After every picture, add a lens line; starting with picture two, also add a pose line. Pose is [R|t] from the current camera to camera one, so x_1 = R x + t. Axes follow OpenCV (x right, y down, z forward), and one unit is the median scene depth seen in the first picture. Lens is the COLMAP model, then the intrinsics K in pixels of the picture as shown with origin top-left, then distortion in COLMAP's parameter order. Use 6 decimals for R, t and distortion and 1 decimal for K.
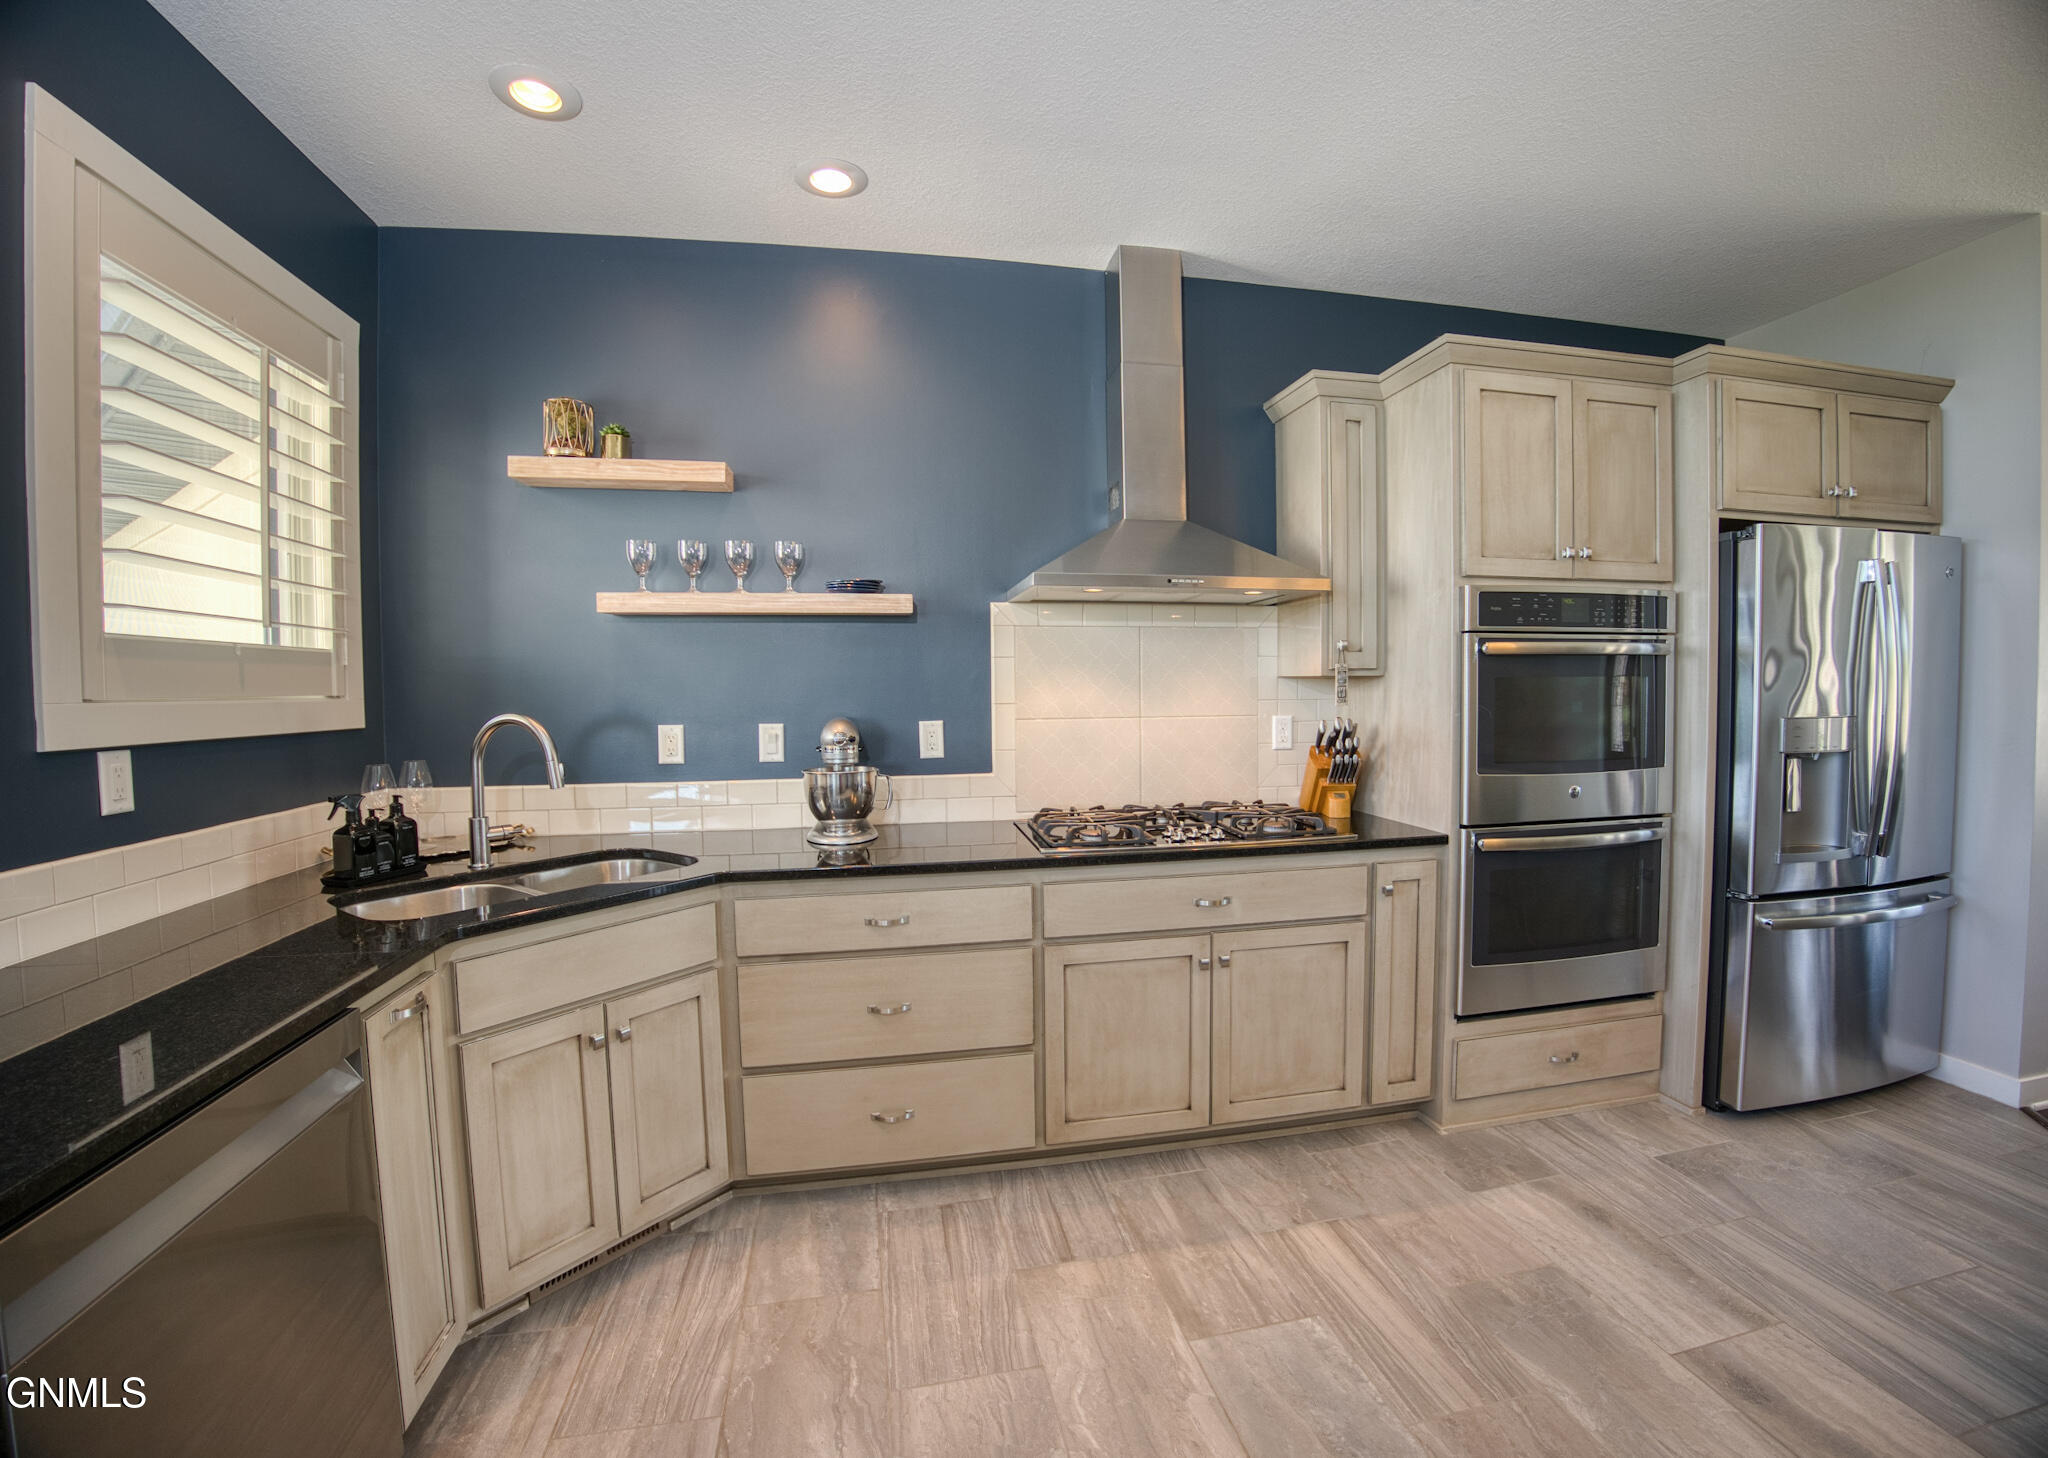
lens RADIAL K [[887.4, 0, 1022.1], [0, 887.4, 712.1], [0, 0, 1]] dist [-0.059698, 0.004892]
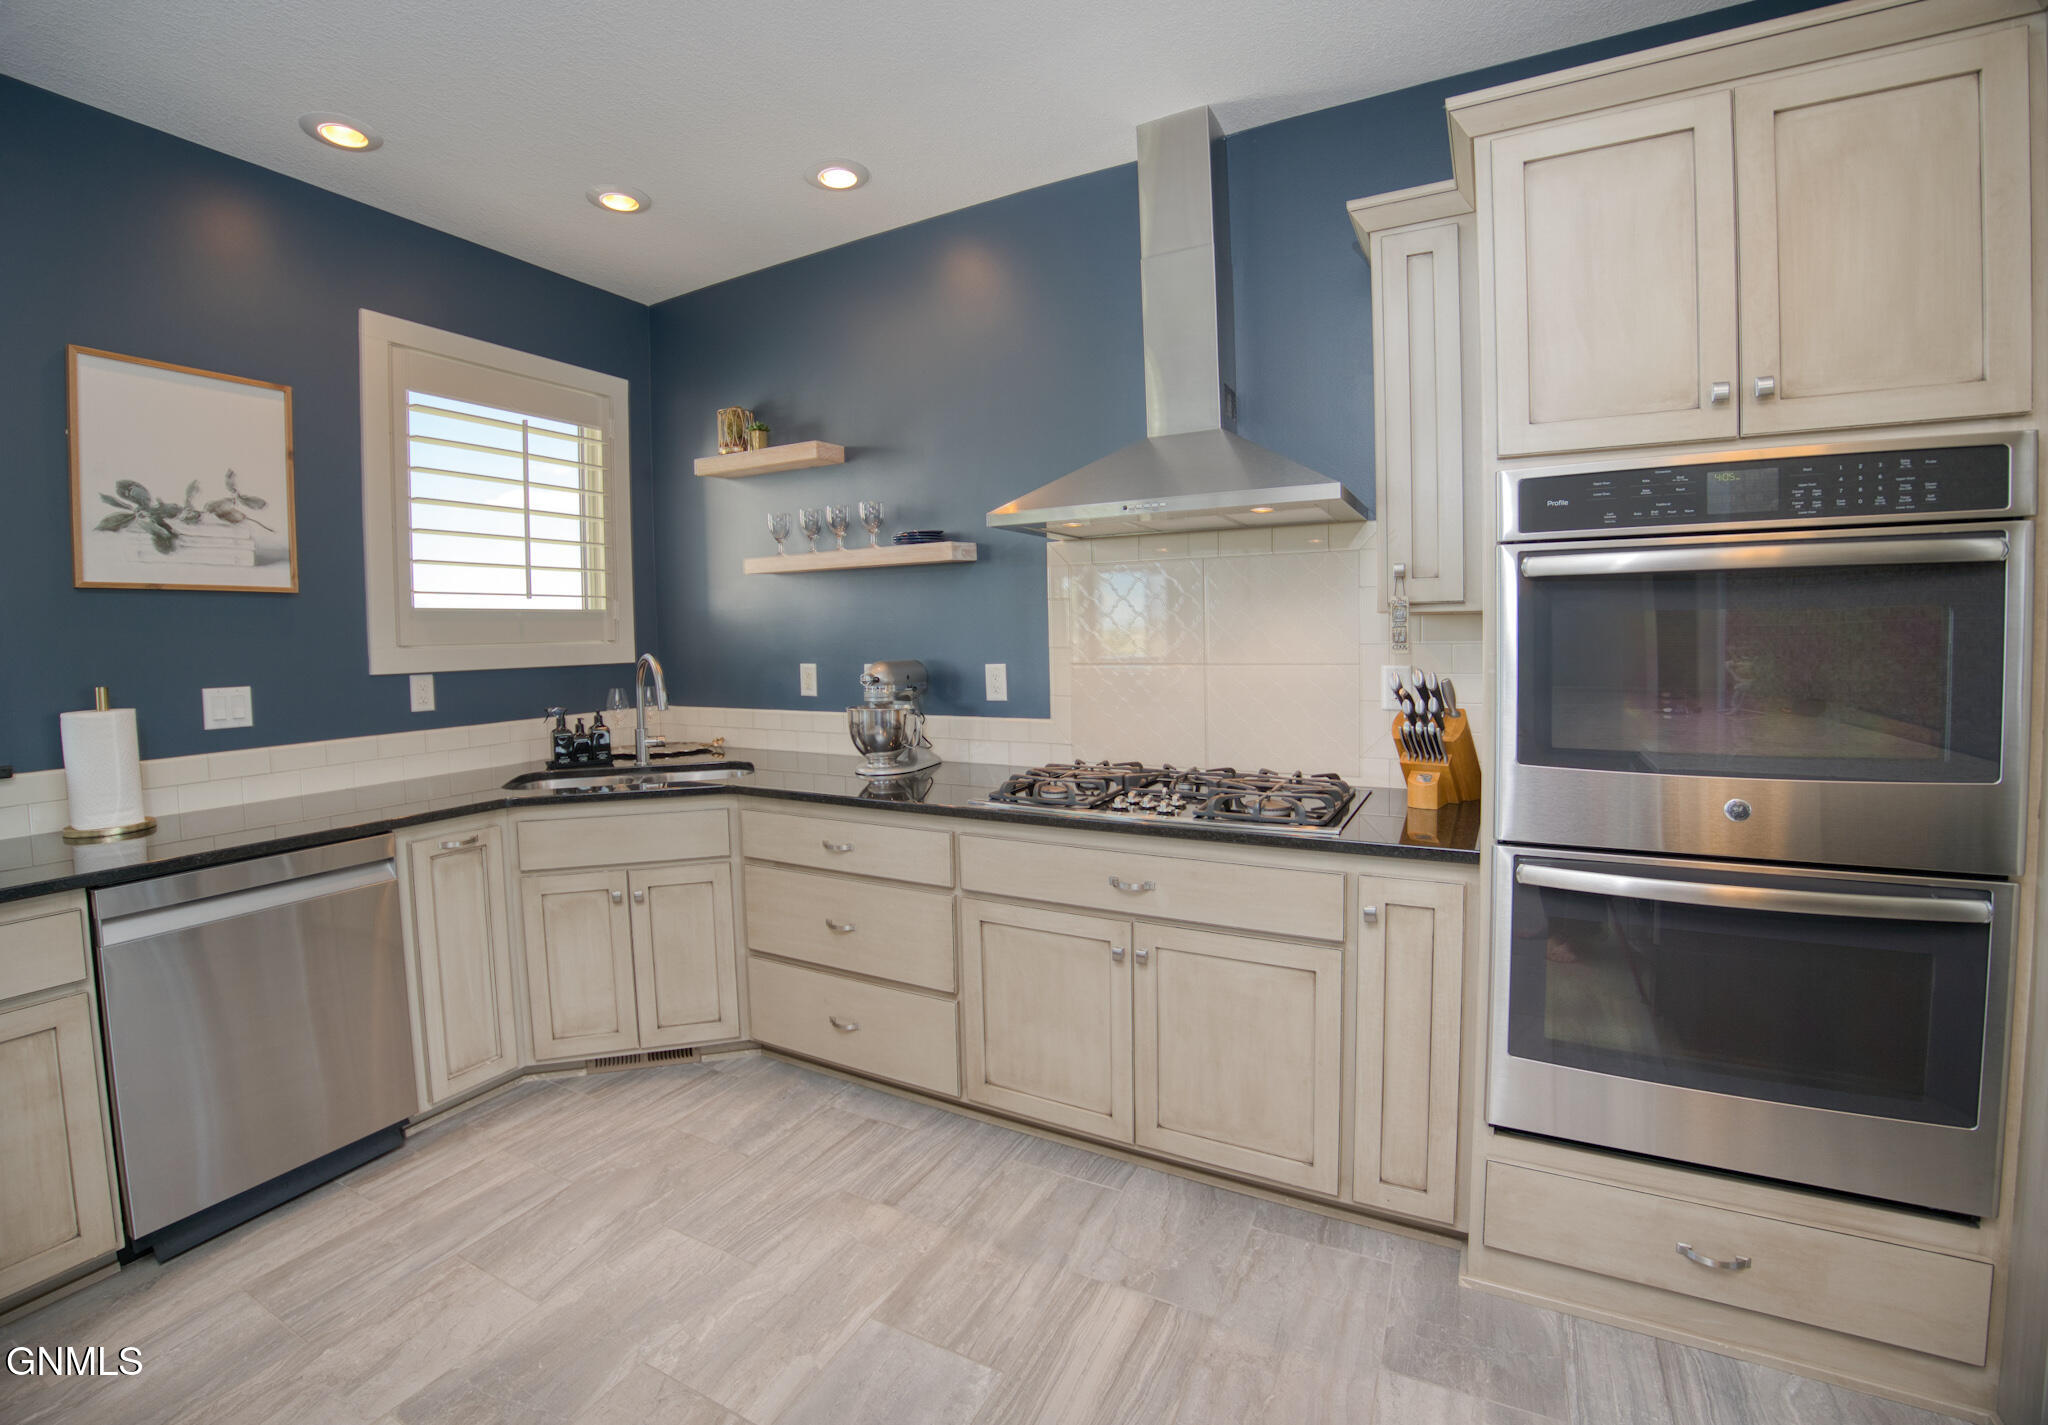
lens RADIAL K [[896.7, 0, 985.1], [0, 896.7, 659.3], [0, 0, 1]] dist [-0.057552, 0.002836]
pose [[0.754731, 0.014519, -0.655874, 0.667266], [-0.004765, 0.999850, 0.016651, -0.015396], [0.656017, -0.009442, 0.754687, 0.260508]]
